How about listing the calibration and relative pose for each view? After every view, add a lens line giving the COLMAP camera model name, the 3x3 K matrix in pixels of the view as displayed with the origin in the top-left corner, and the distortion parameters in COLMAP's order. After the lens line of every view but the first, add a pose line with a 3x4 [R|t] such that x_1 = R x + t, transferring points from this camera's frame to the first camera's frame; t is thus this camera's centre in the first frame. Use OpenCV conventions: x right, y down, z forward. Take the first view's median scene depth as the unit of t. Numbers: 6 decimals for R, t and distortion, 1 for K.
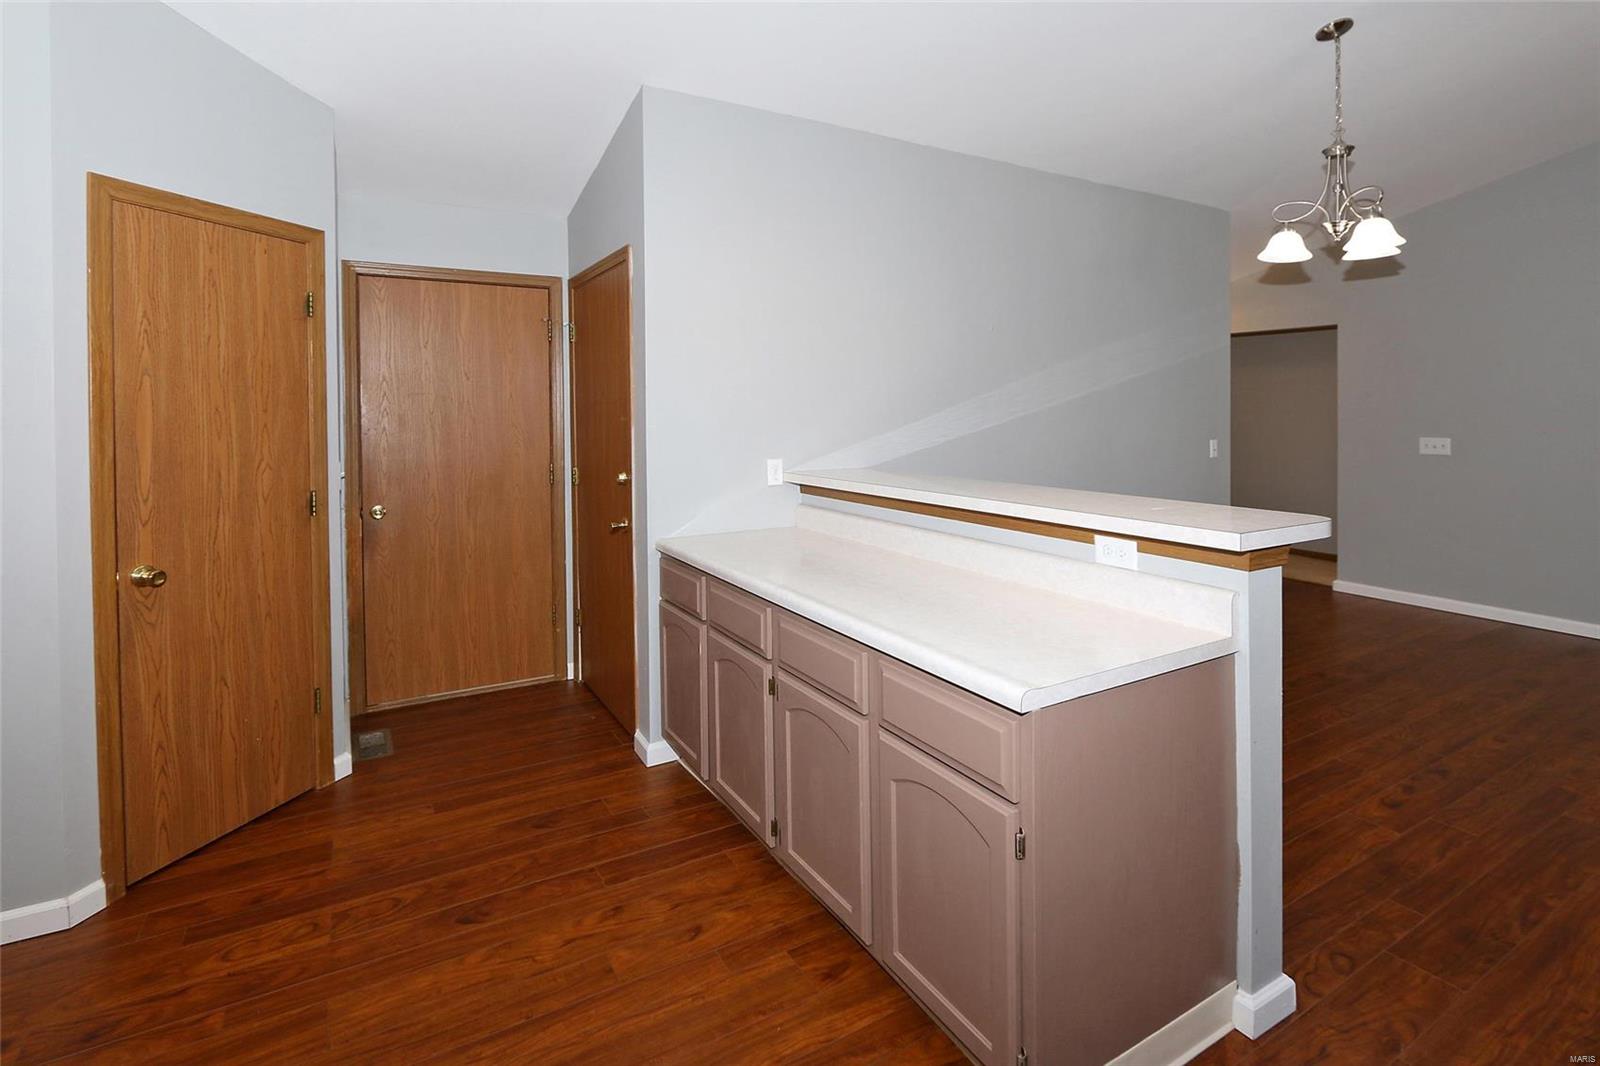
lens RADIAL K [[779.0, 0, 796.9], [0, 779.0, 406.6], [0, 0, 1]] dist [-0.004591, -0.000522]
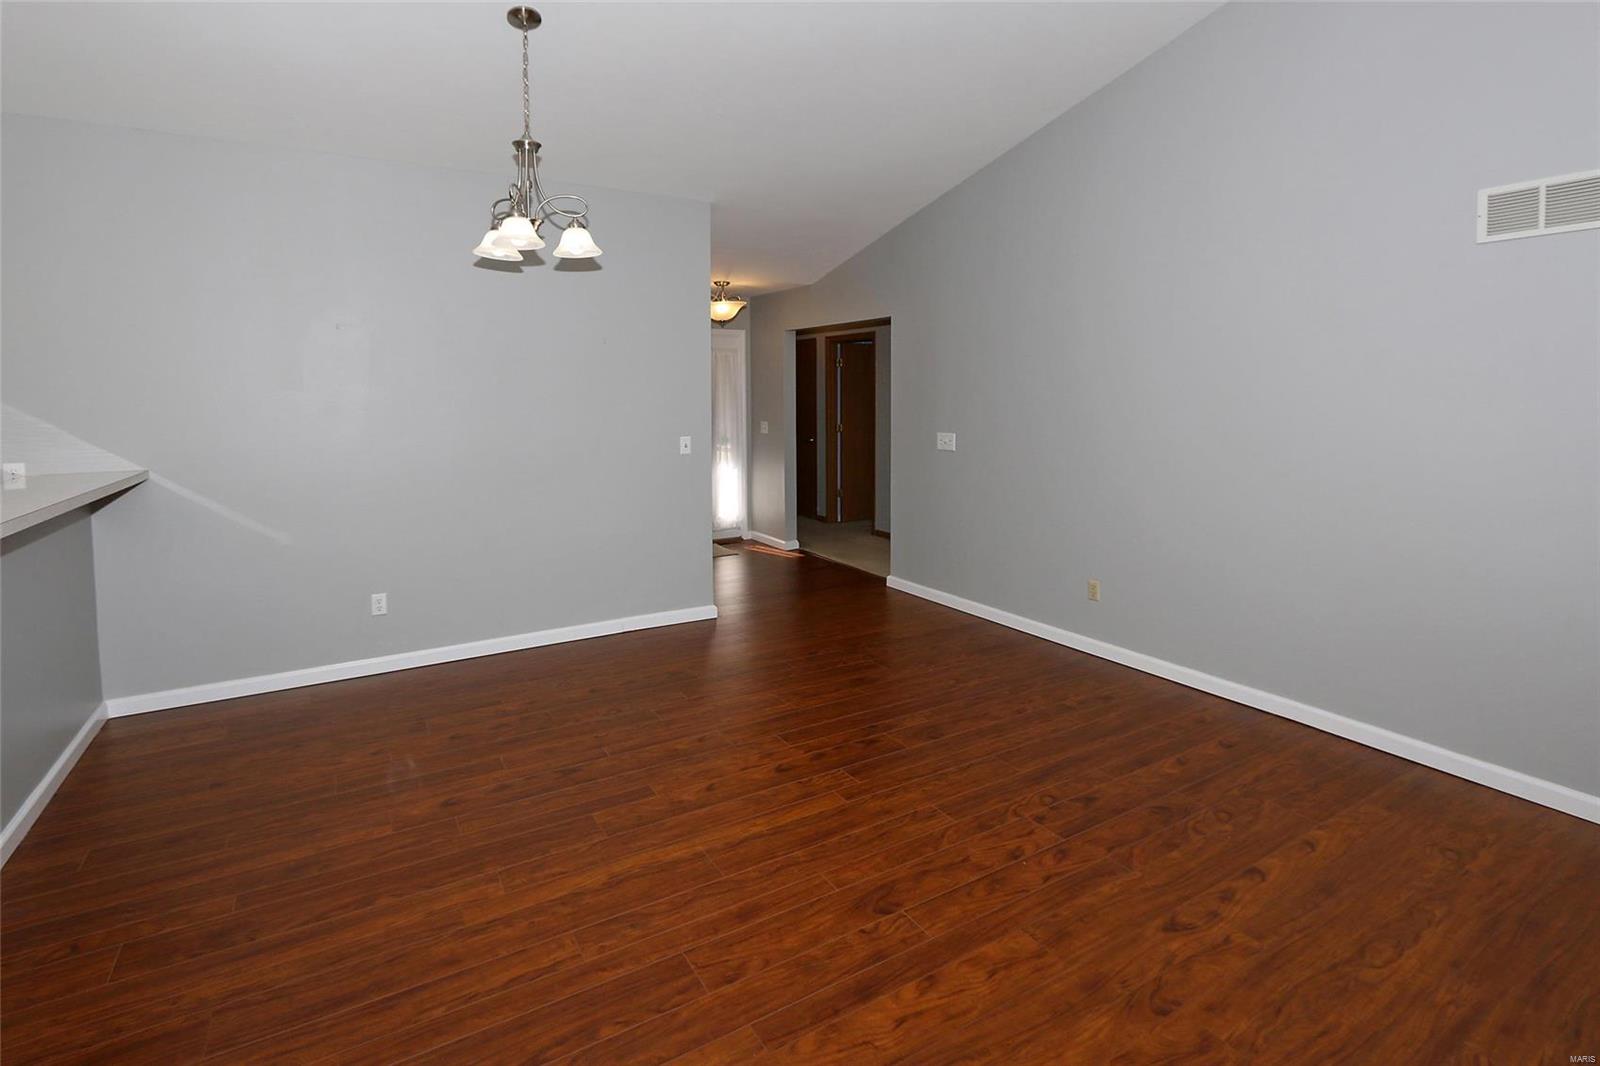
lens RADIAL K [[791.2, 0, 798.2], [0, 791.2, 421.0], [0, 0, 1]] dist [-0.016346, 0.000090]
pose [[0.999952, -0.004654, 0.008675, 1.014366], [0.004385, 0.999516, 0.030801, -0.010618], [-0.008814, -0.030762, 0.999488, -0.007050]]
